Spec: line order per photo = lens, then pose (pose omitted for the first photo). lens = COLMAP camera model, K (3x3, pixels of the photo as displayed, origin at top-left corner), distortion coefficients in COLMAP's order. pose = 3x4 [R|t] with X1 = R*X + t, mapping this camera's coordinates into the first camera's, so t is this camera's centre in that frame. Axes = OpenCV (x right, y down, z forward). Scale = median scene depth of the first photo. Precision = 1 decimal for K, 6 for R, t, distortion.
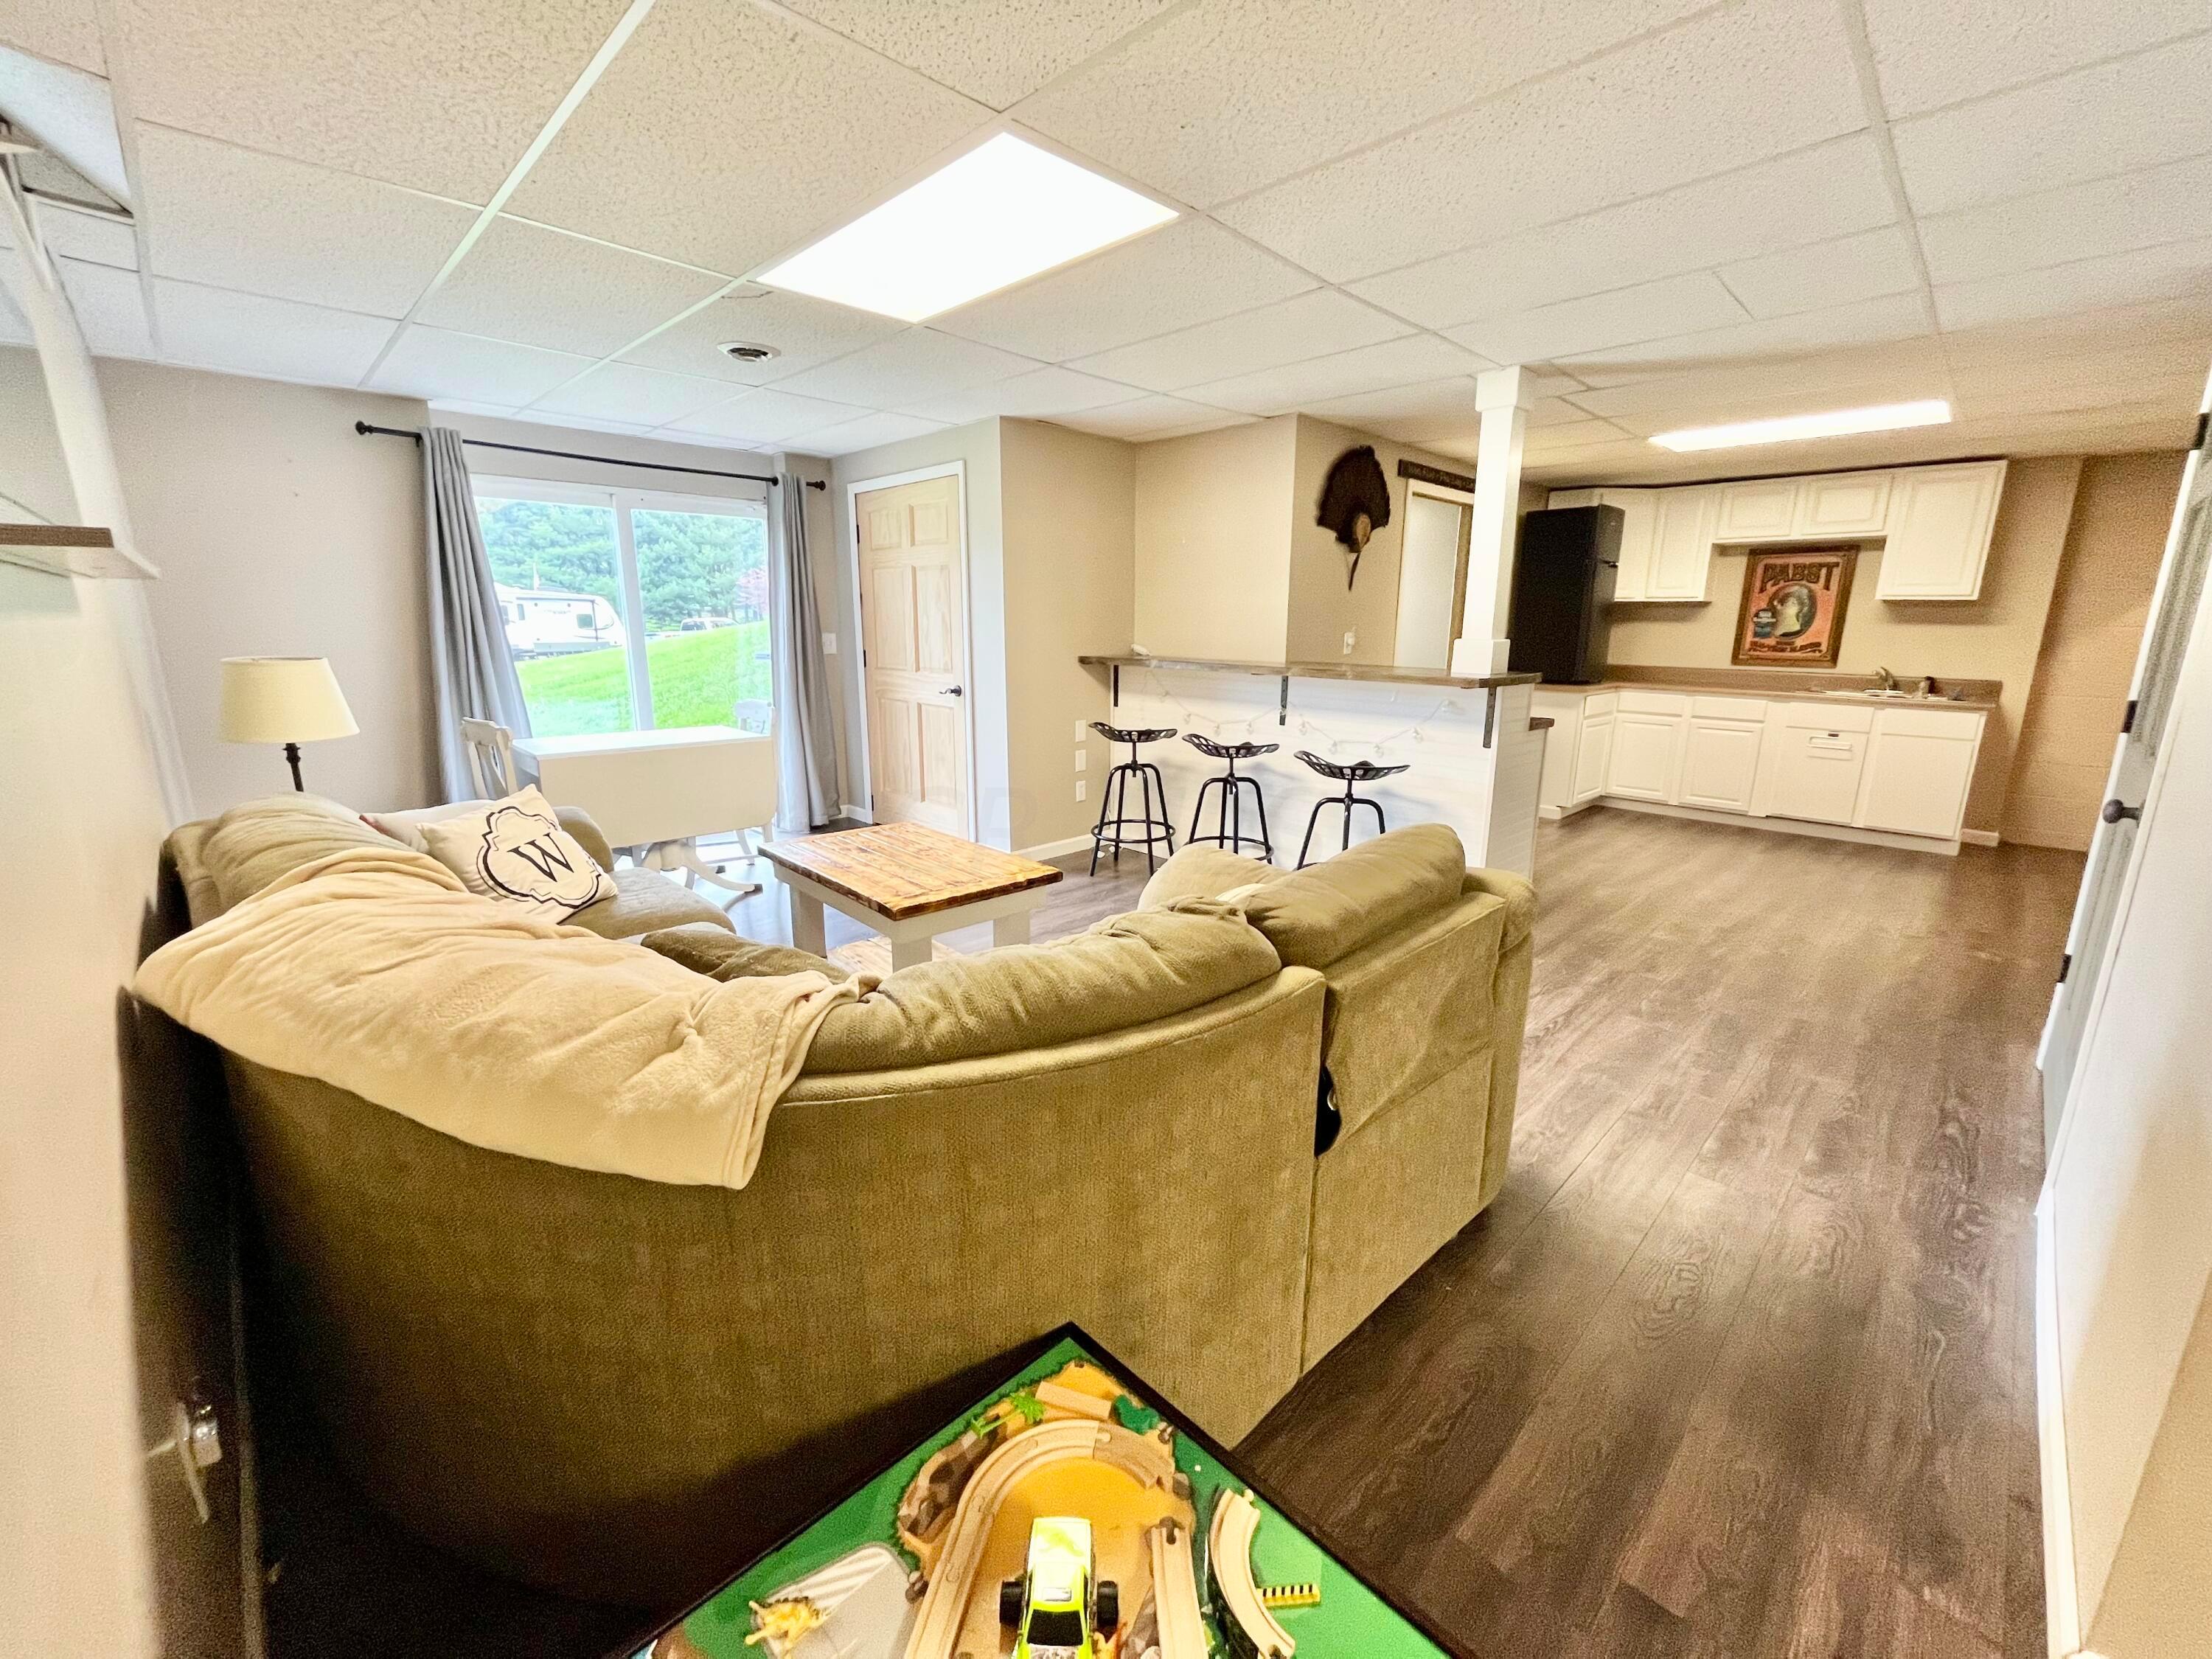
lens RADIAL K [[891.4, 0, 1101.3], [0, 891.4, 828.0], [0, 0, 1]] dist [-0.007300, -0.001232]
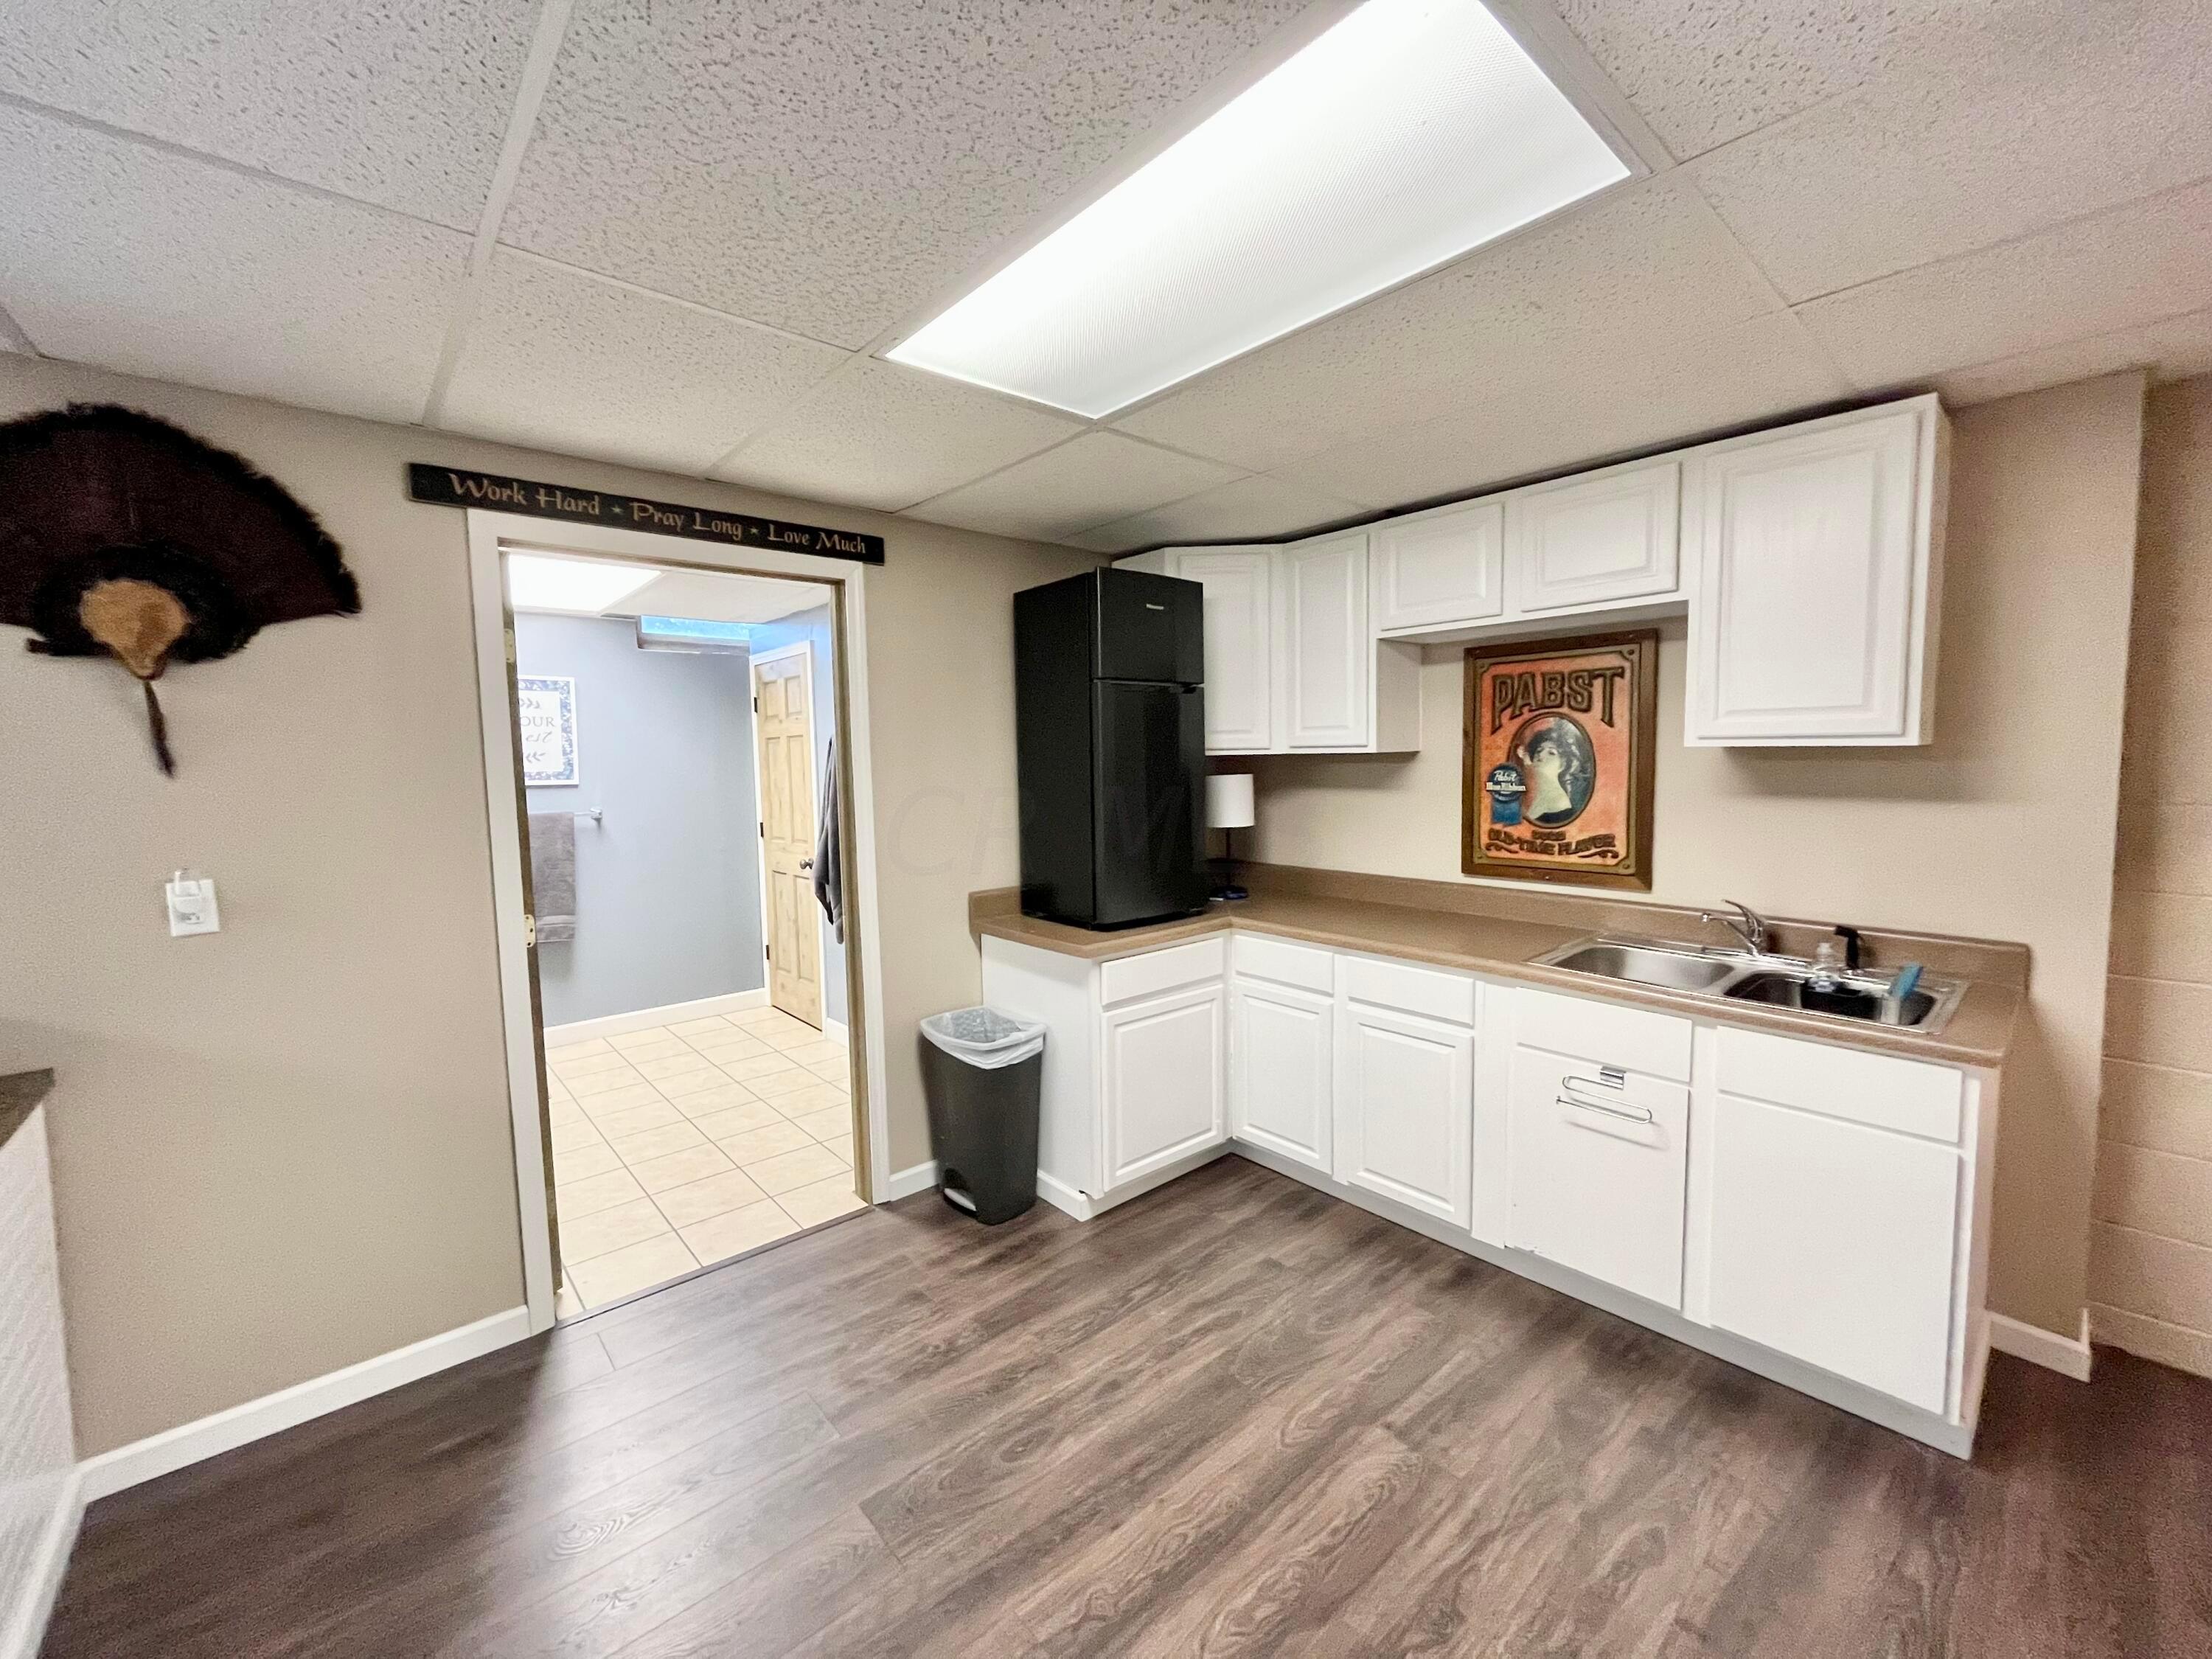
lens RADIAL K [[891.4, 0, 1109.5], [0, 891.4, 820.3], [0, 0, 1]] dist [-0.007300, -0.001232]
pose [[0.998000, -0.019649, -0.060084, 0.580567], [0.010039, 0.987667, -0.156247, -0.148356], [0.062413, 0.155331, 0.985889, 0.529220]]
